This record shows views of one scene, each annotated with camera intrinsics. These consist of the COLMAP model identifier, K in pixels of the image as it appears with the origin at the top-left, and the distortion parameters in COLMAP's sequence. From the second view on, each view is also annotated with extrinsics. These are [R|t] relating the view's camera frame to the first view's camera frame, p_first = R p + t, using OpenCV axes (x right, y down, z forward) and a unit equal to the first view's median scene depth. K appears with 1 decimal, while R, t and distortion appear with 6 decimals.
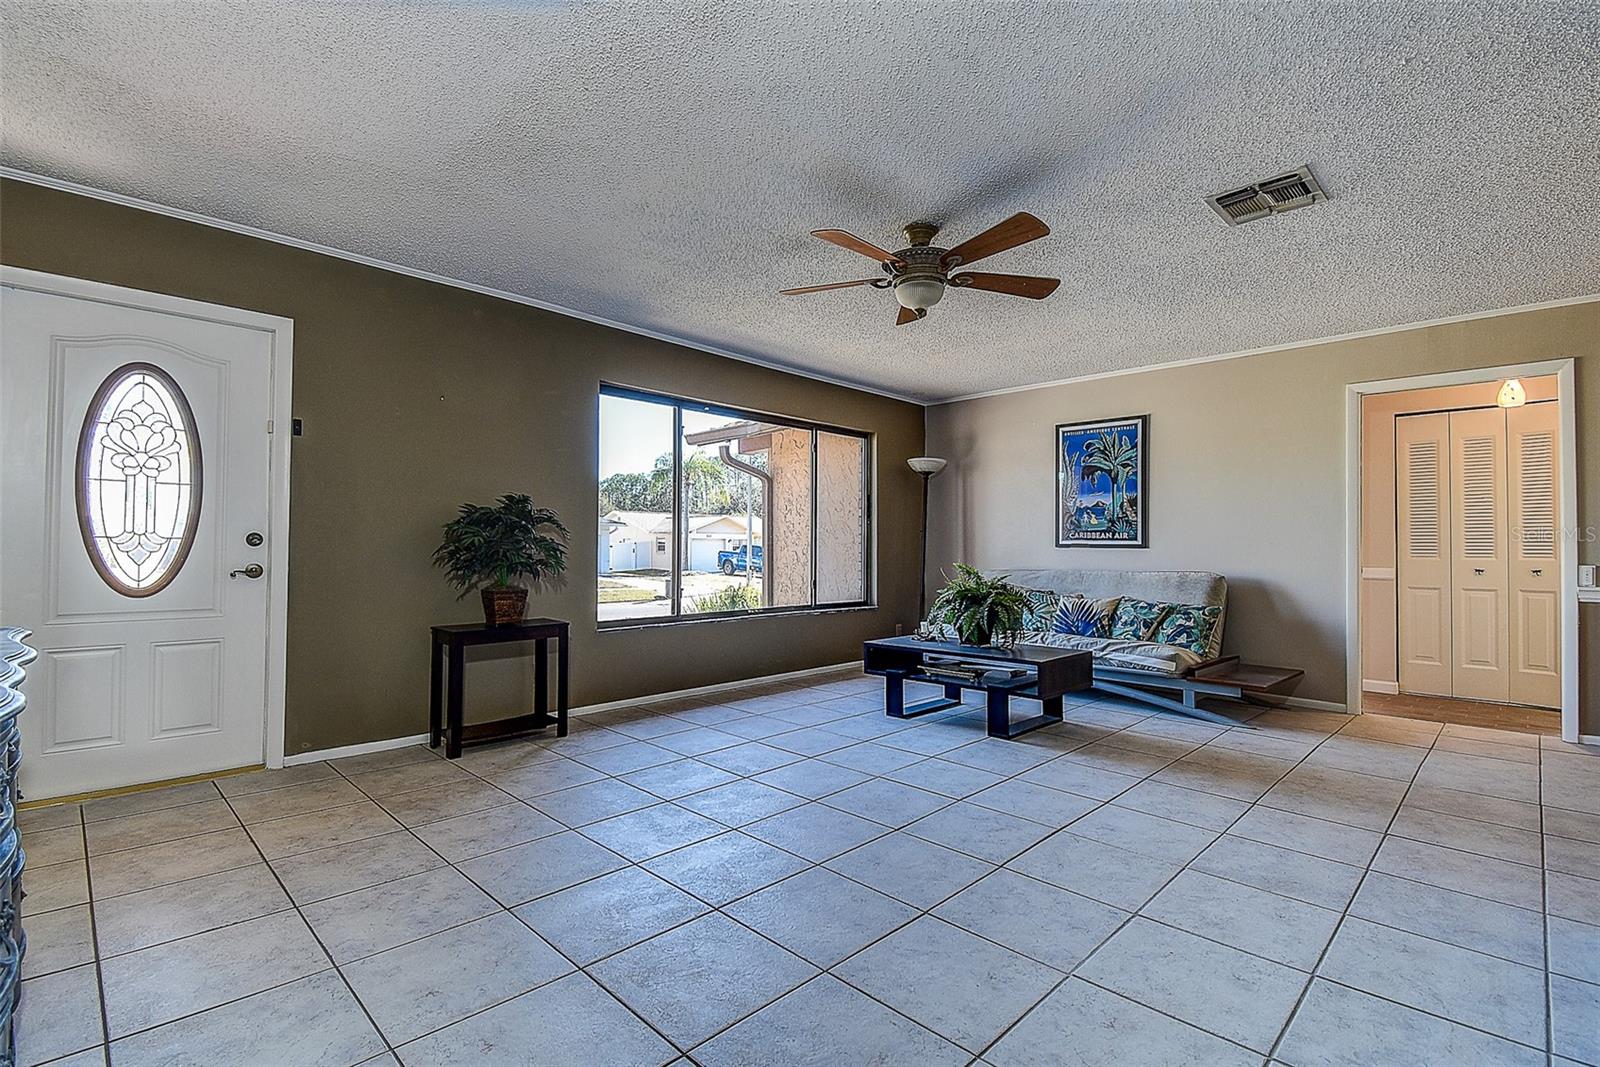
lens RADIAL K [[735.8, 0, 805.7], [0, 735.8, 544.7], [0, 0, 1]] dist [0.006950, 0.000055]
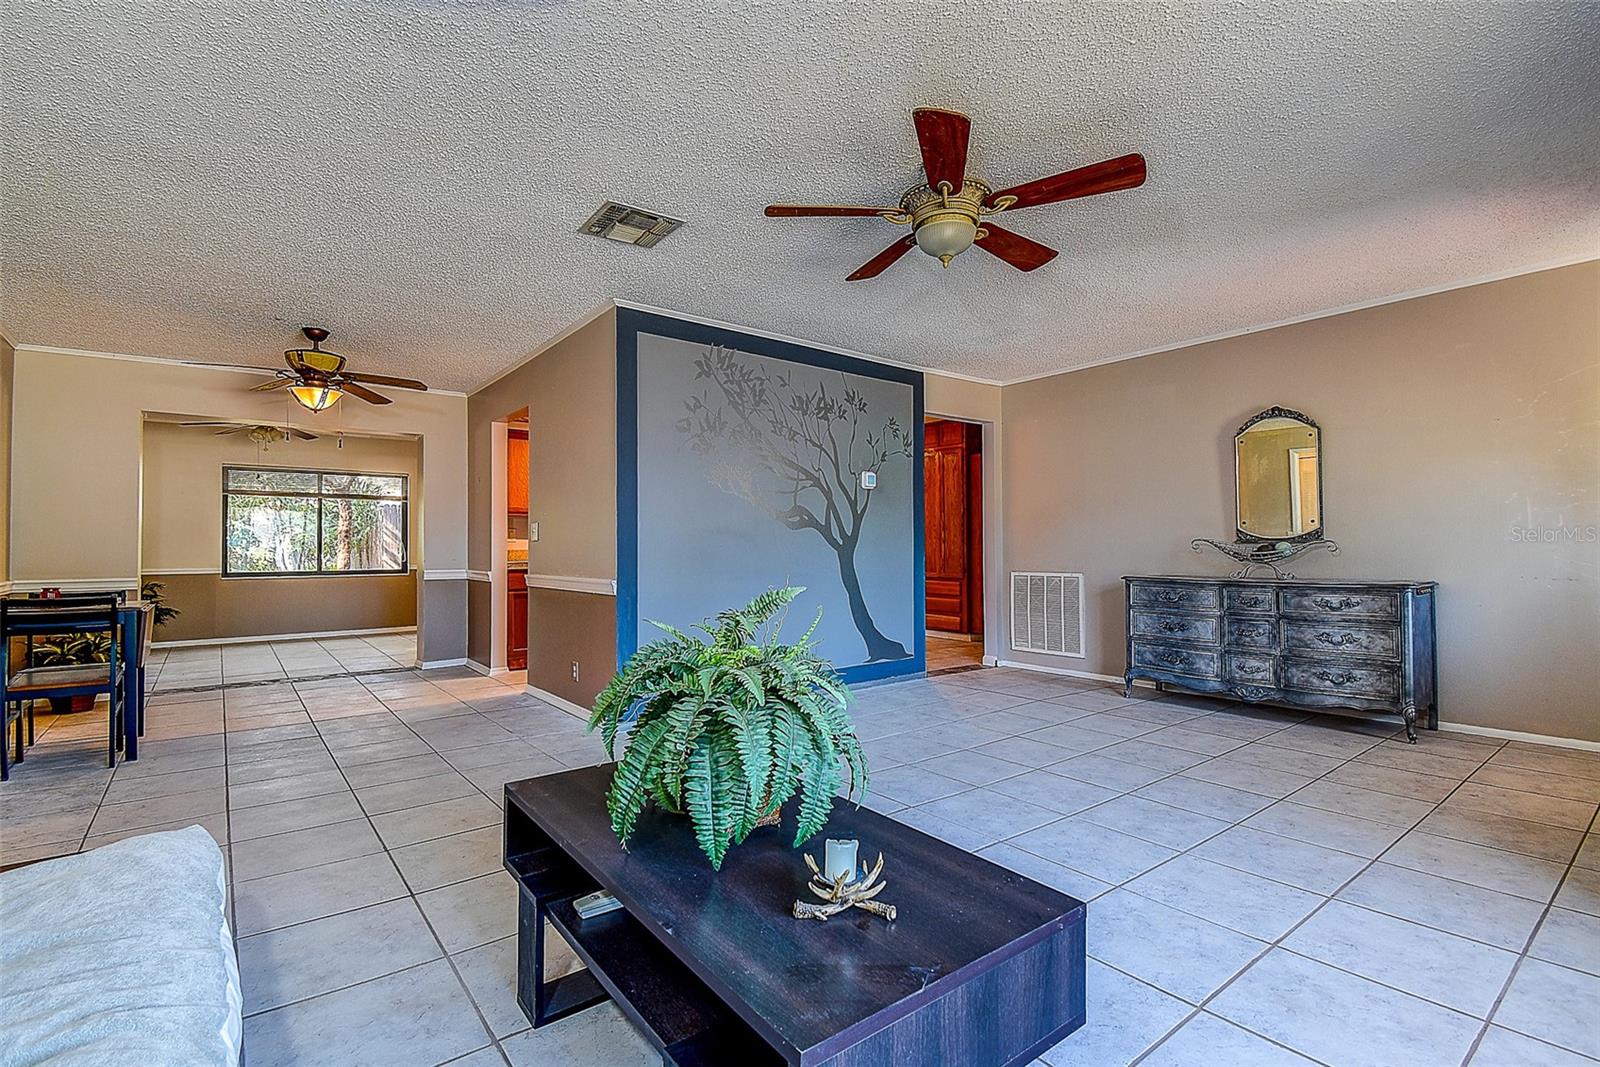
lens RADIAL K [[735.8, 0, 791.8], [0, 735.8, 534.2], [0, 0, 1]] dist [0.006950, 0.000055]
pose [[-0.991337, -0.002668, 0.131314, 0.127409], [-0.004112, 0.999934, -0.010727, 0.000246], [-0.131276, -0.011174, -0.991283, 1.047357]]
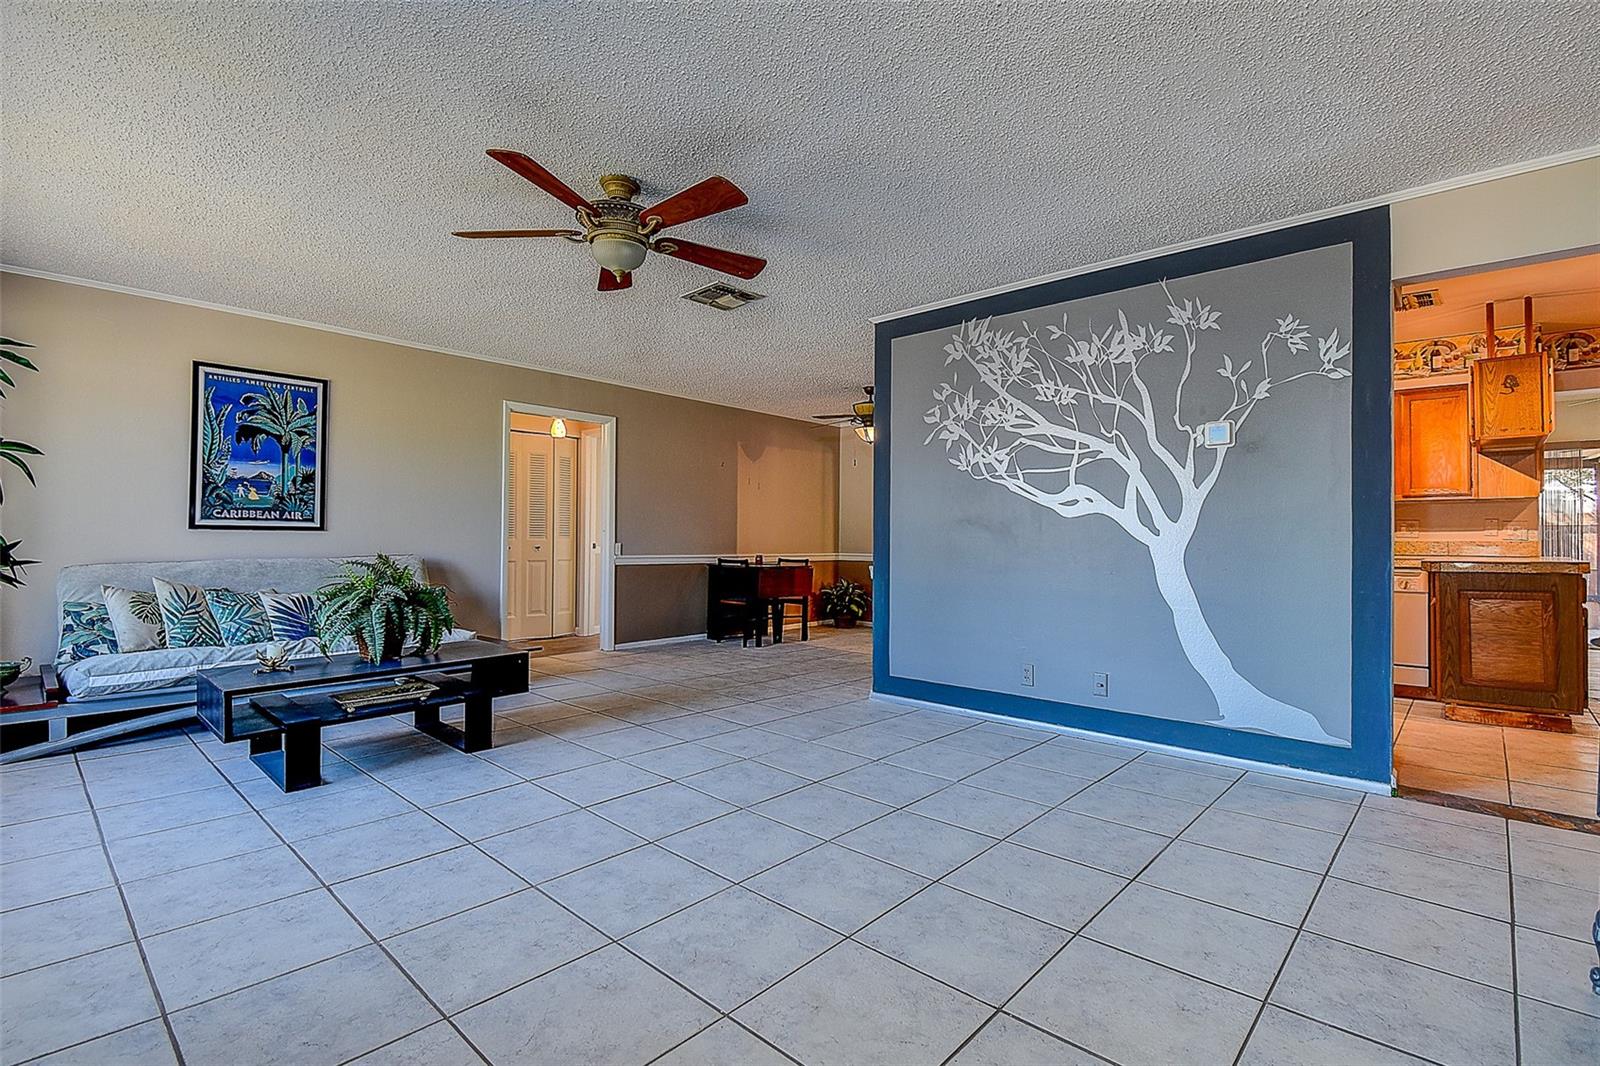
lens RADIAL K [[735.8, 0, 793.9], [0, 735.8, 517.8], [0, 0, 1]] dist [0.006950, 0.000055]
pose [[-0.032171, 0.020874, 0.999264, -0.430211], [-0.007510, 0.999749, -0.021126, 0.003295], [-0.999454, -0.008184, -0.032006, 0.460372]]
